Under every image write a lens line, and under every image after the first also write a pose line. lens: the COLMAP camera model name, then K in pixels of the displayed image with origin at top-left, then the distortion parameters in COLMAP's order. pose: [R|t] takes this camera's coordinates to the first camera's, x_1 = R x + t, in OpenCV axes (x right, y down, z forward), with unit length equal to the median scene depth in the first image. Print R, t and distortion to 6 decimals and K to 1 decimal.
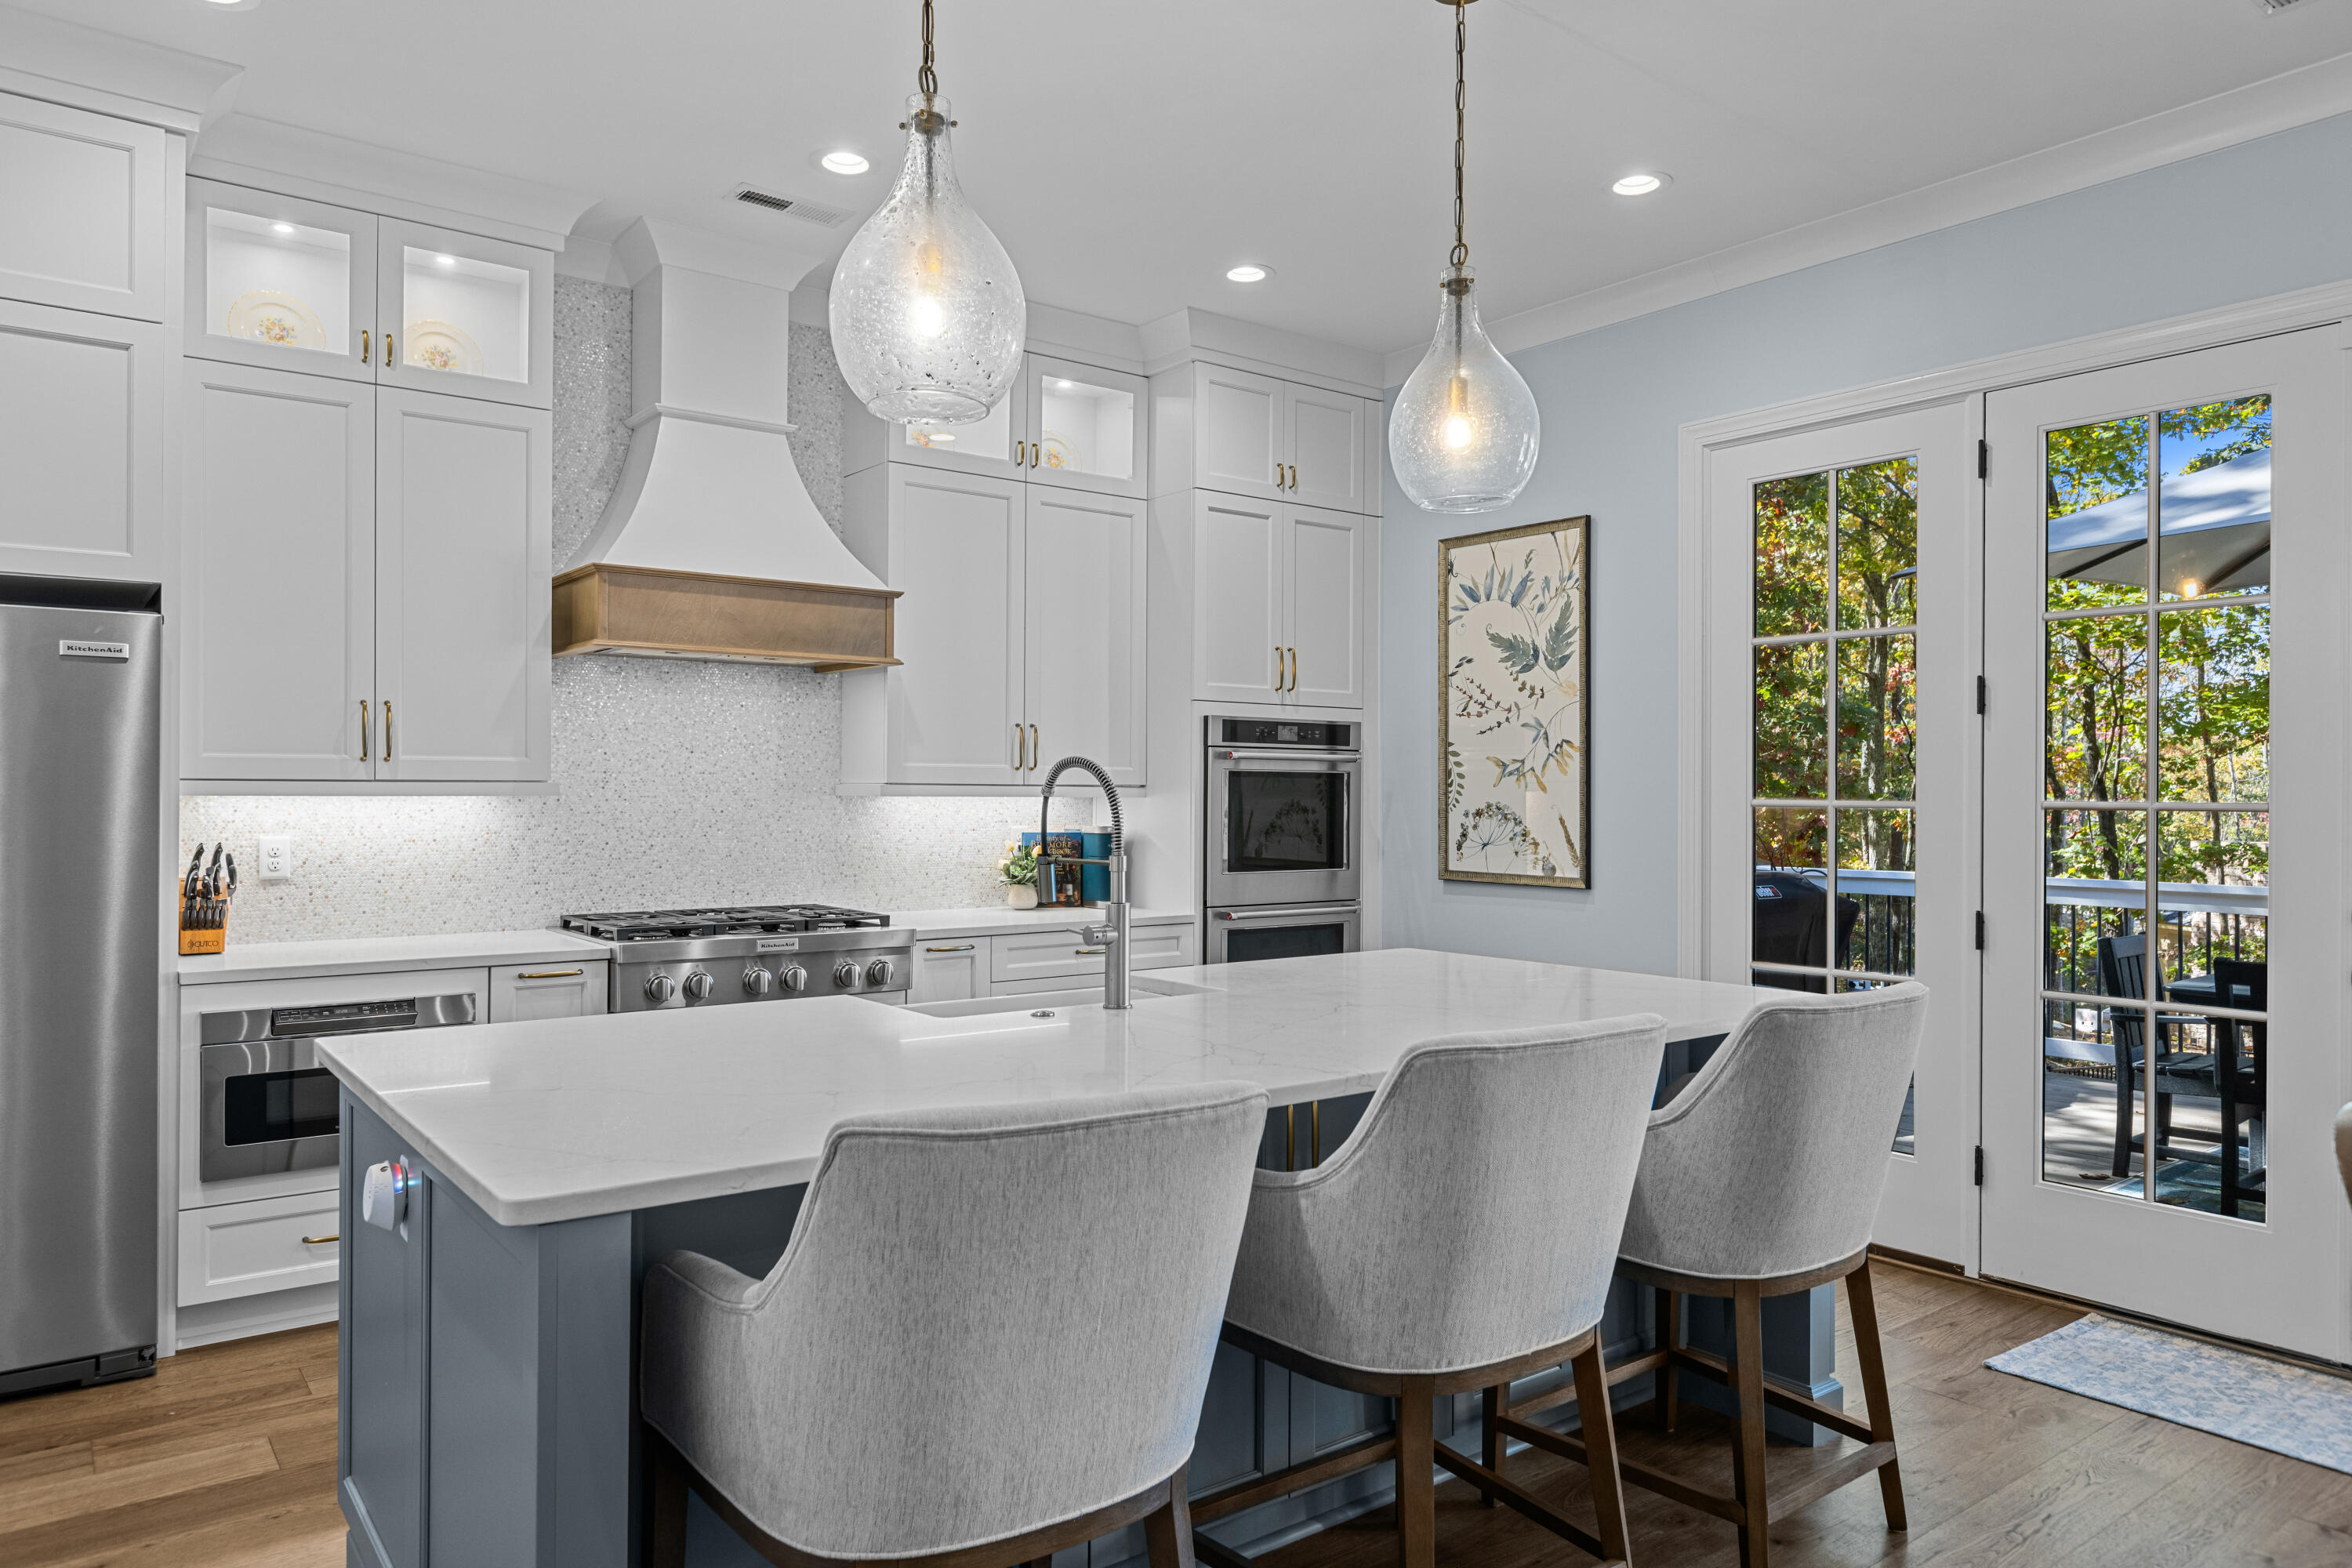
lens RADIAL K [[1510.1, 0, 1171.7], [0, 1510.1, 792.9], [0, 0, 1]] dist [0.002446, 0.000232]
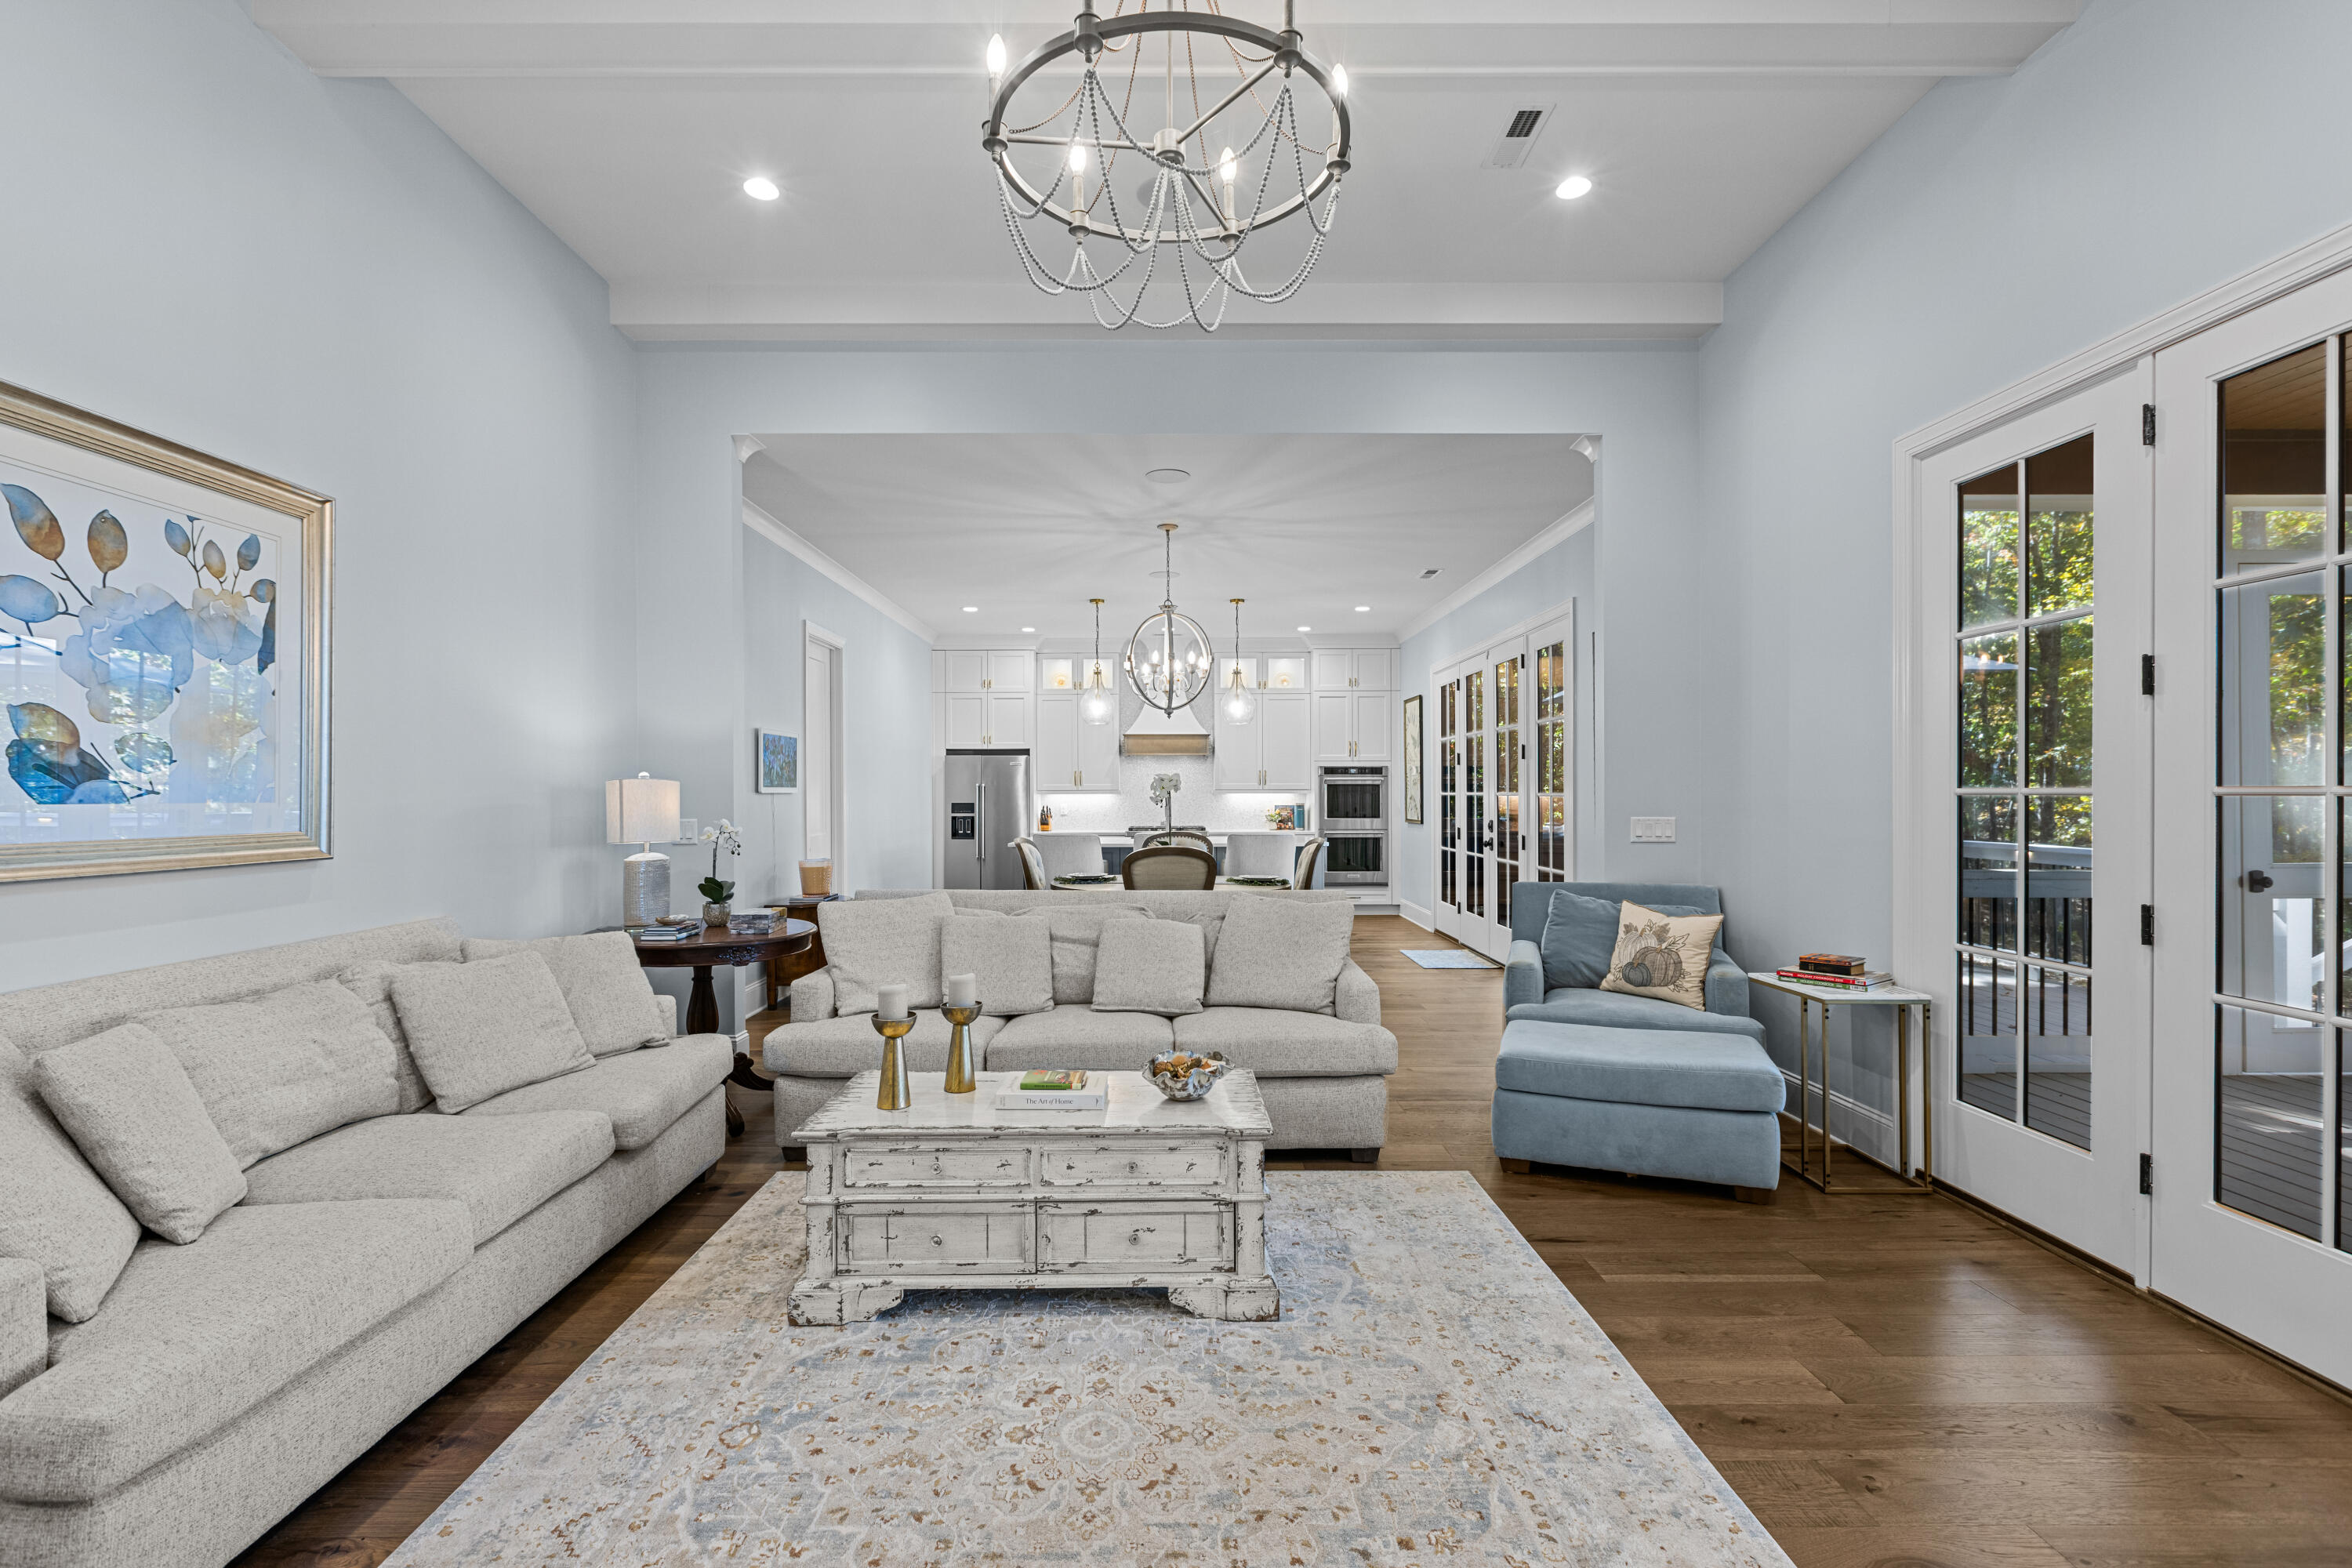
lens RADIAL K [[1054.9, 0, 1171.0], [0, 1054.9, 791.4], [0, 0, 1]] dist [0.000811, 0.000867]
pose [[0.797093, -0.008052, -0.603803, 1.063952], [0.006870, 0.999967, -0.004265, 0.006256], [0.603817, -0.000749, 0.797122, -0.860268]]
